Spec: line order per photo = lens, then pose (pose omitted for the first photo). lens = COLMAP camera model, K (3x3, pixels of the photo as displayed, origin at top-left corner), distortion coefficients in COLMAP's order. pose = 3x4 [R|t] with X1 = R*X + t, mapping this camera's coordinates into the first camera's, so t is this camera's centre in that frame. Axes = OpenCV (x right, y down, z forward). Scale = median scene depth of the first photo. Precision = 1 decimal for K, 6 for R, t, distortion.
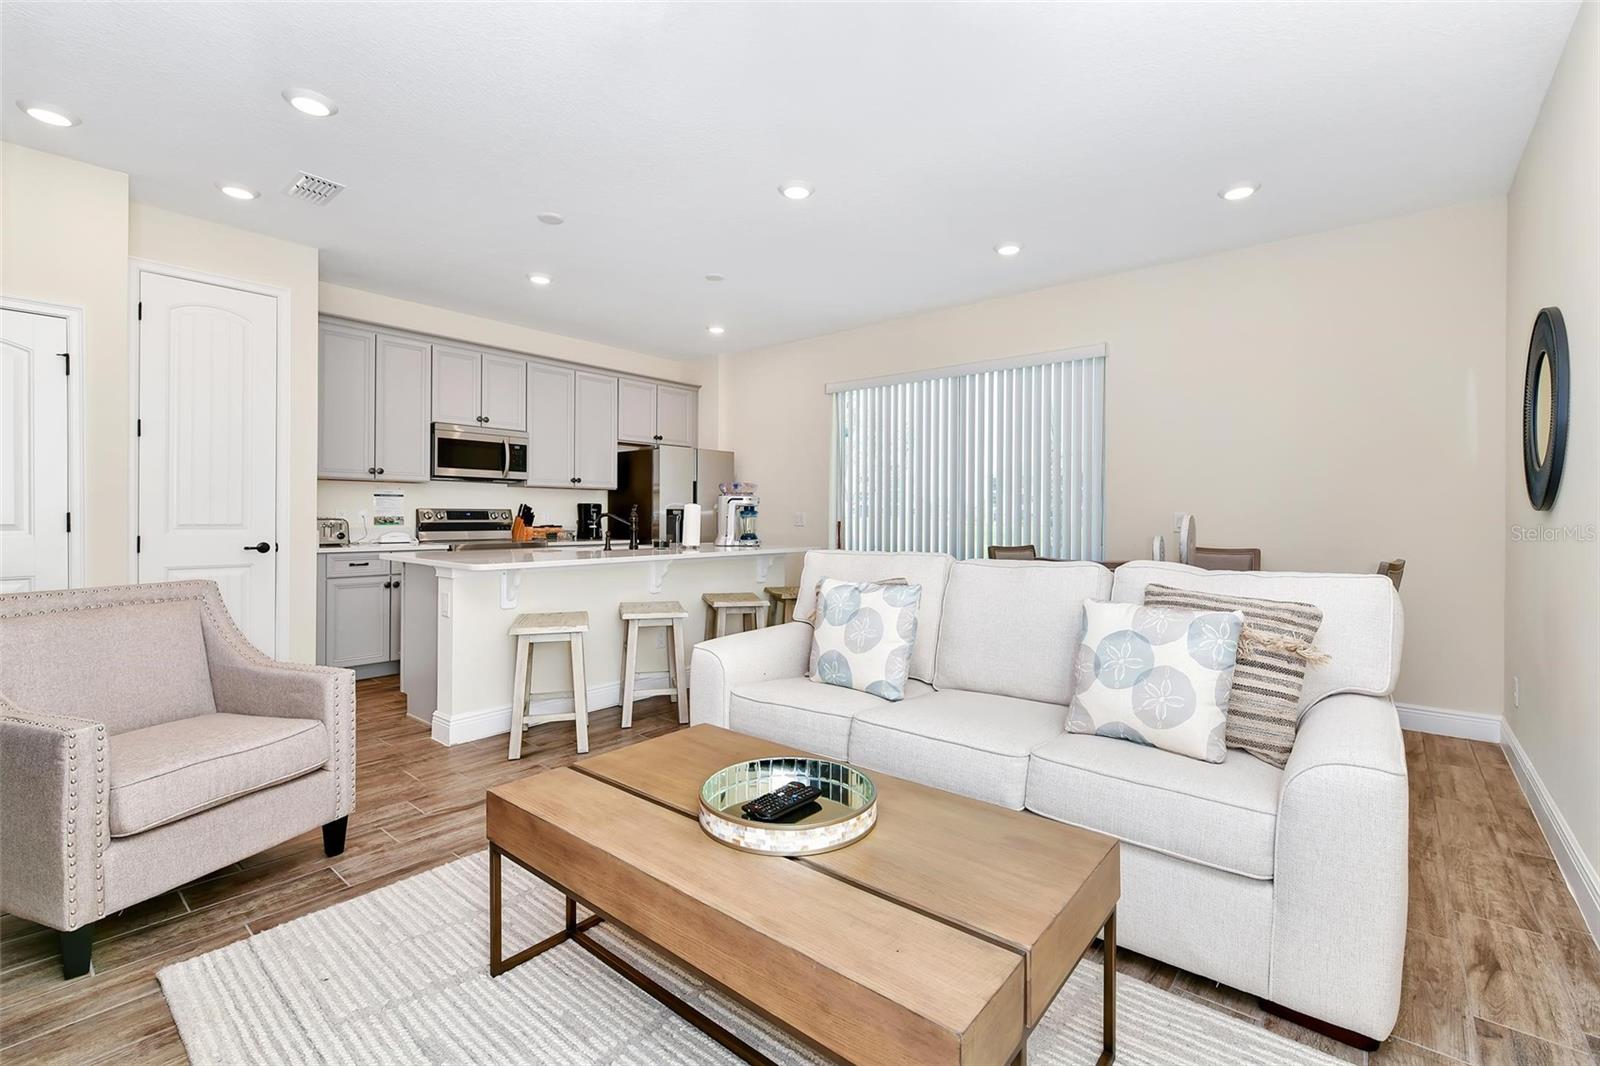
lens RADIAL K [[694.1, 0, 803.7], [0, 694.1, 514.8], [0, 0, 1]] dist [0.001658, -0.002878]
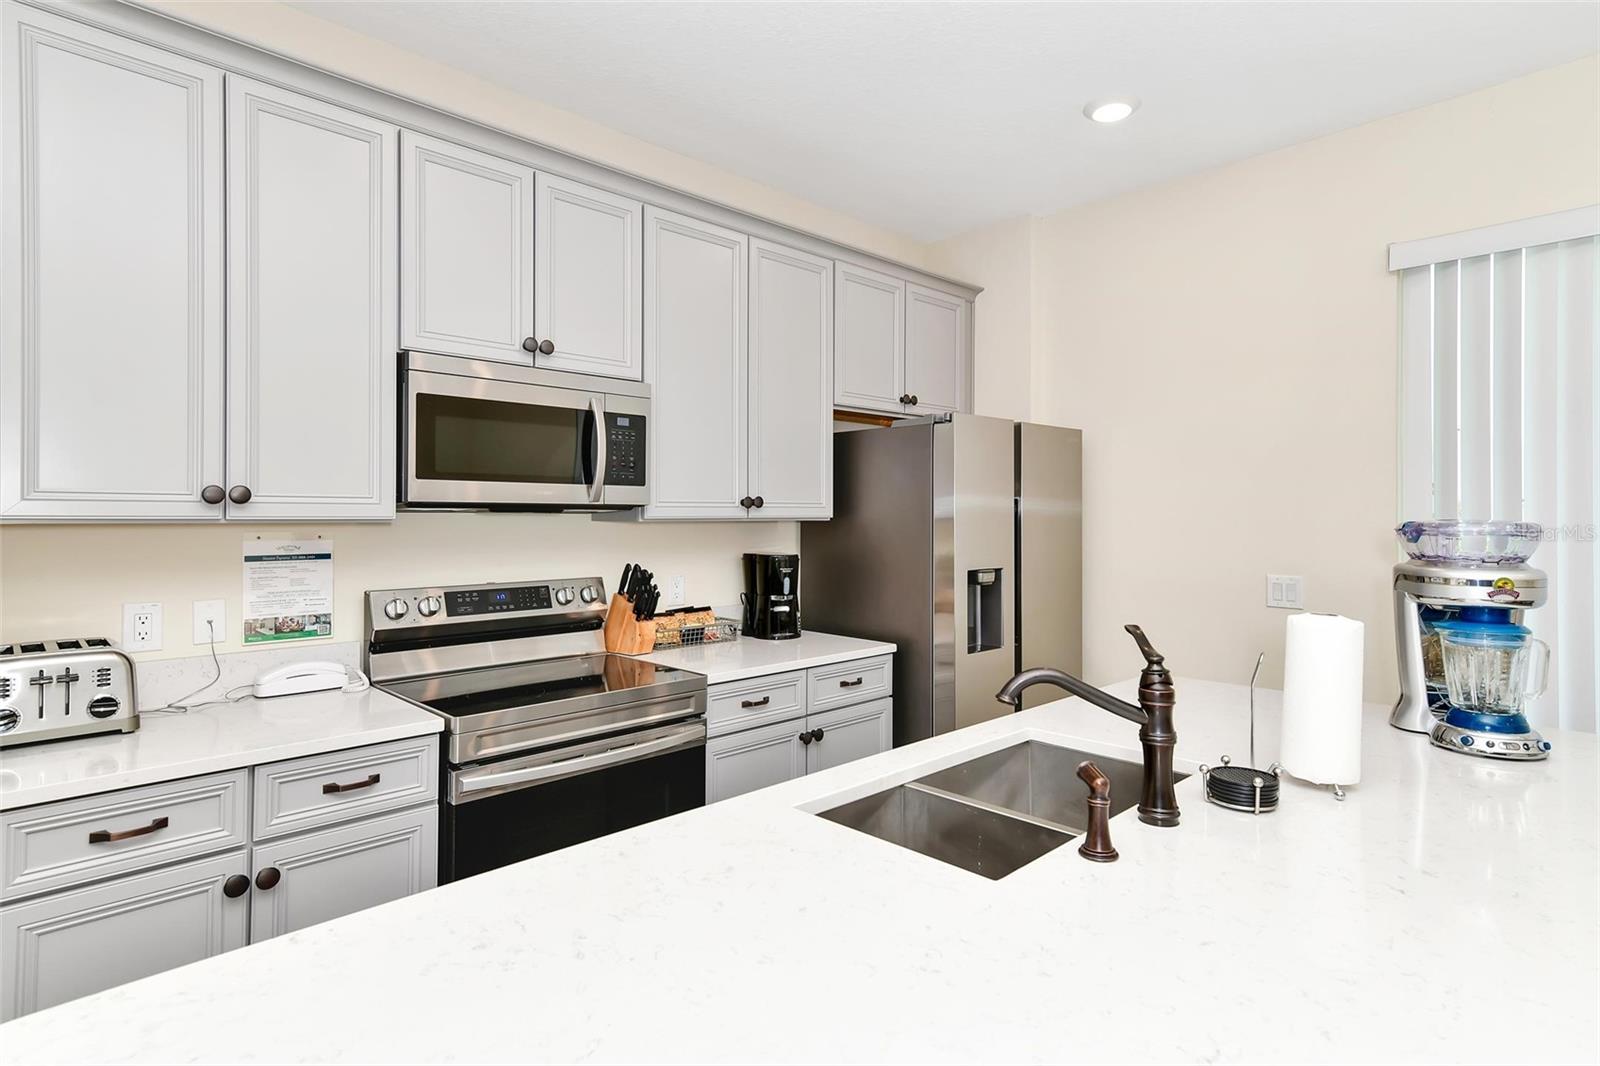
lens RADIAL K [[836.1, 0, 805.0], [0, 836.1, 510.0], [0, 0, 1]] dist [0.014844, 0.003568]
pose [[0.994802, -0.006714, -0.101610, -0.276962], [0.006007, 0.999956, -0.007262, -0.046460], [0.101654, 0.006614, 0.994798, 0.573345]]
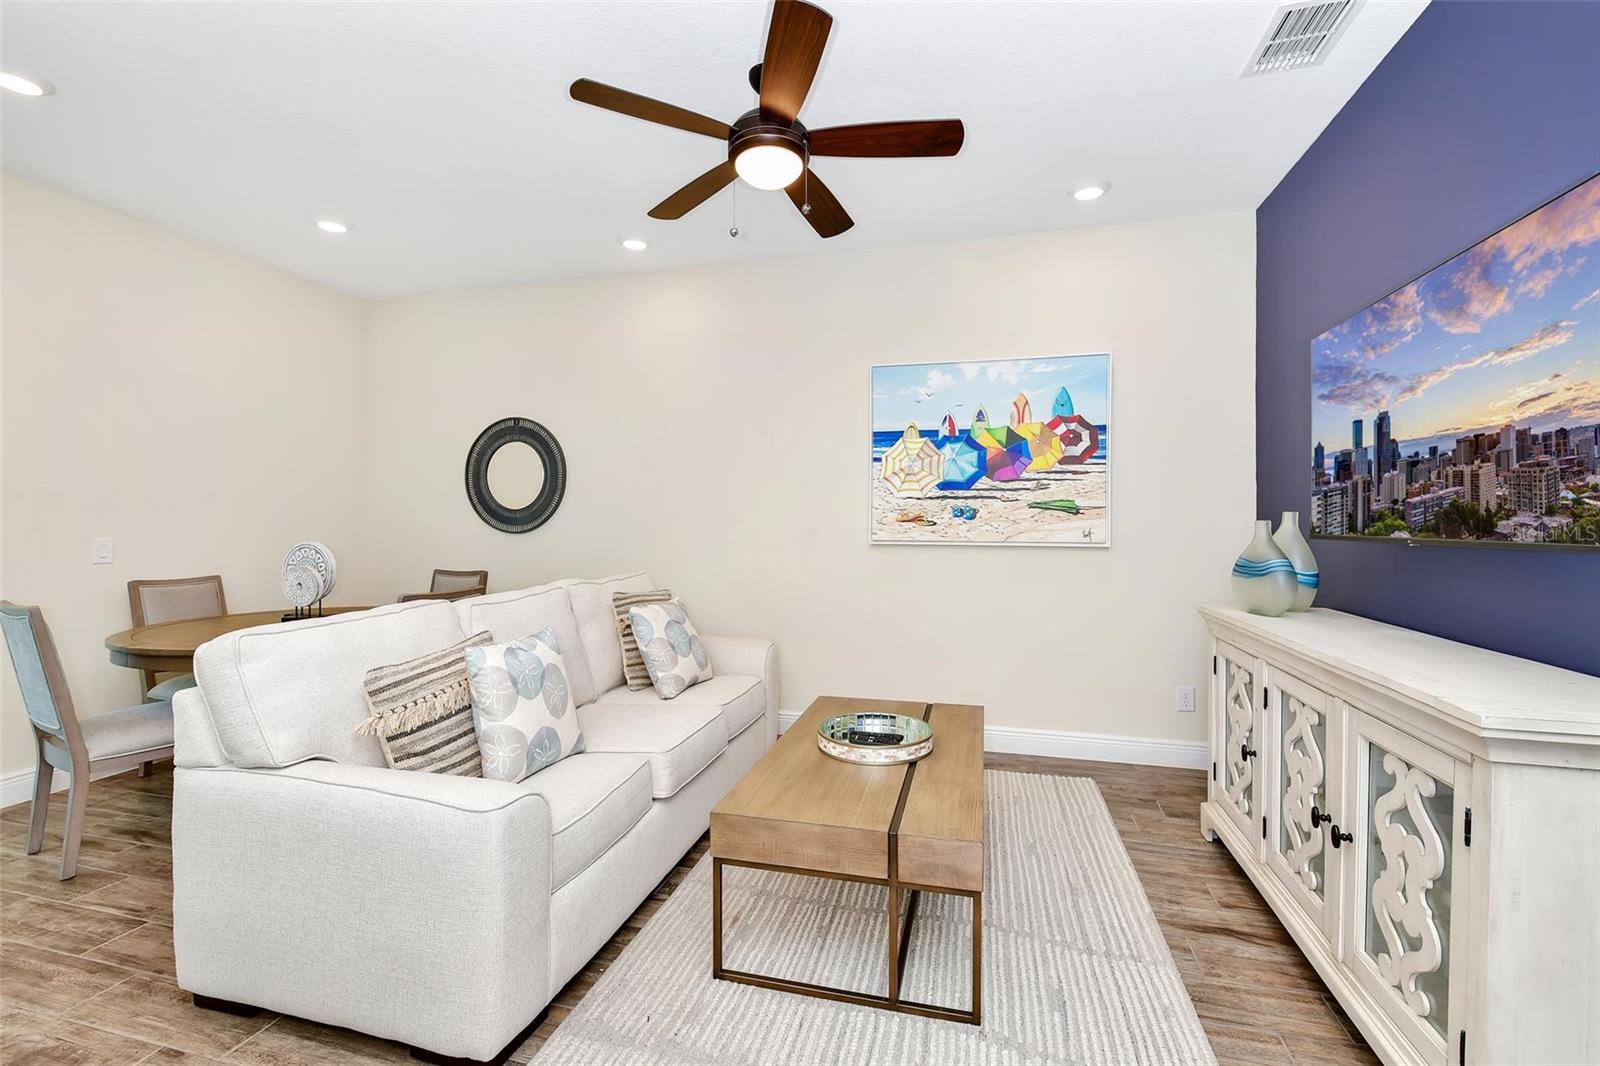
lens RADIAL K [[694.1, 0, 804.9], [0, 694.1, 527.4], [0, 0, 1]] dist [0.001658, -0.002878]
pose [[-0.424876, -0.009811, 0.905199, -0.380328], [-0.002698, 0.999951, 0.009571, -0.019669], [-0.905248, 0.001625, -0.424881, 0.505876]]
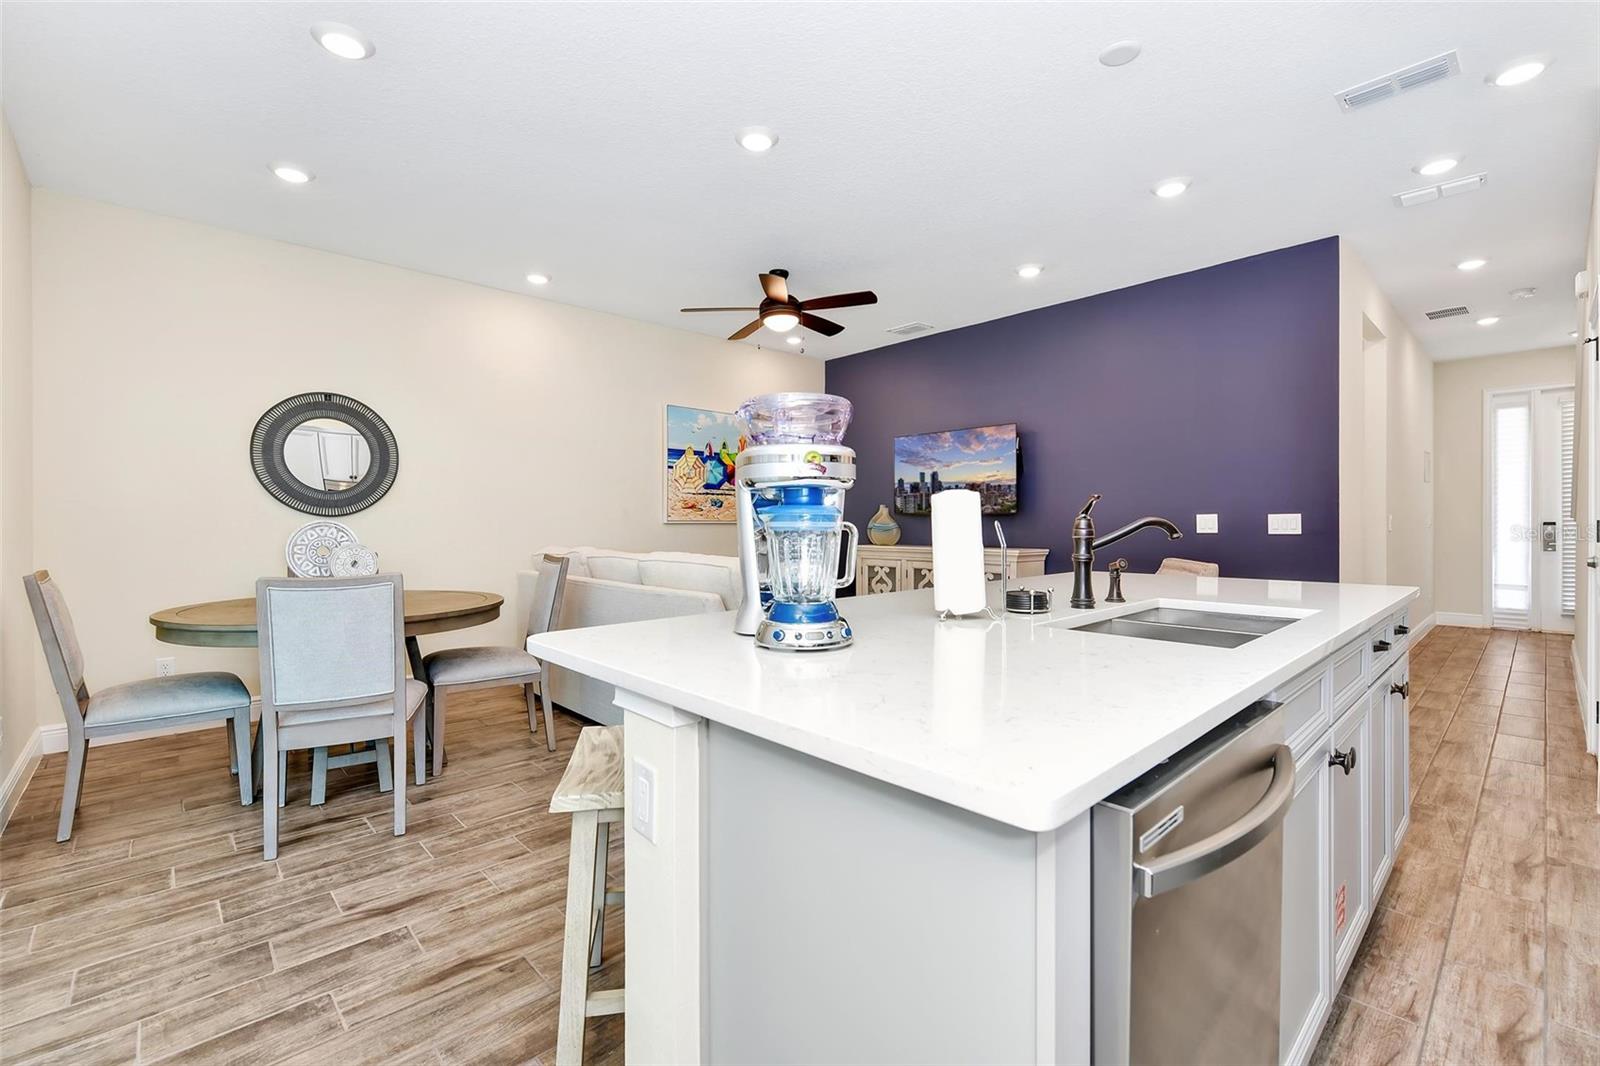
lens RADIAL K [[694.1, 0, 804.0], [0, 694.1, 524.9], [0, 0, 1]] dist [0.001658, -0.002878]
pose [[-0.992685, -0.003749, 0.120676, -0.108443], [-0.003018, 0.999976, 0.006239, -0.000607], [-0.120696, 0.005829, -0.992672, 1.169833]]
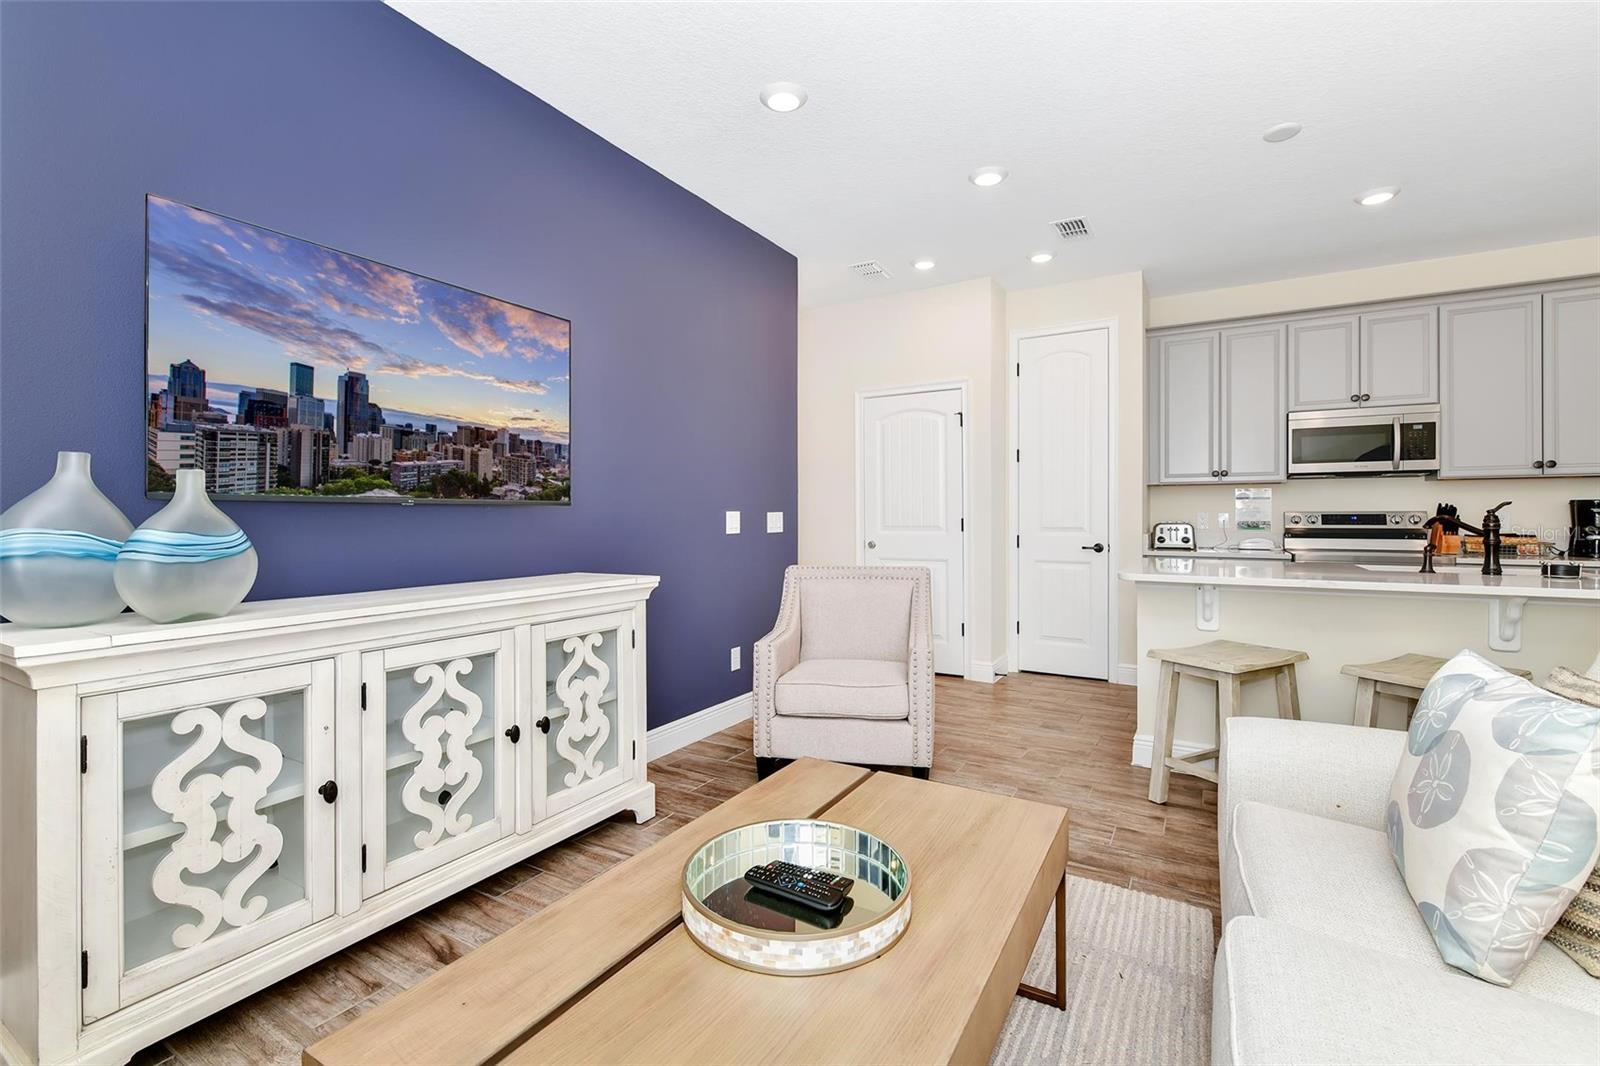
lens RADIAL K [[694.1, 0, 805.8], [0, 694.1, 513.9], [0, 0, 1]] dist [0.001658, -0.002878]
pose [[0.165155, -0.009646, -0.986221, 0.213261], [0.002993, 0.999952, -0.009279, -0.000067], [0.986263, -0.001419, 0.165176, 0.248302]]
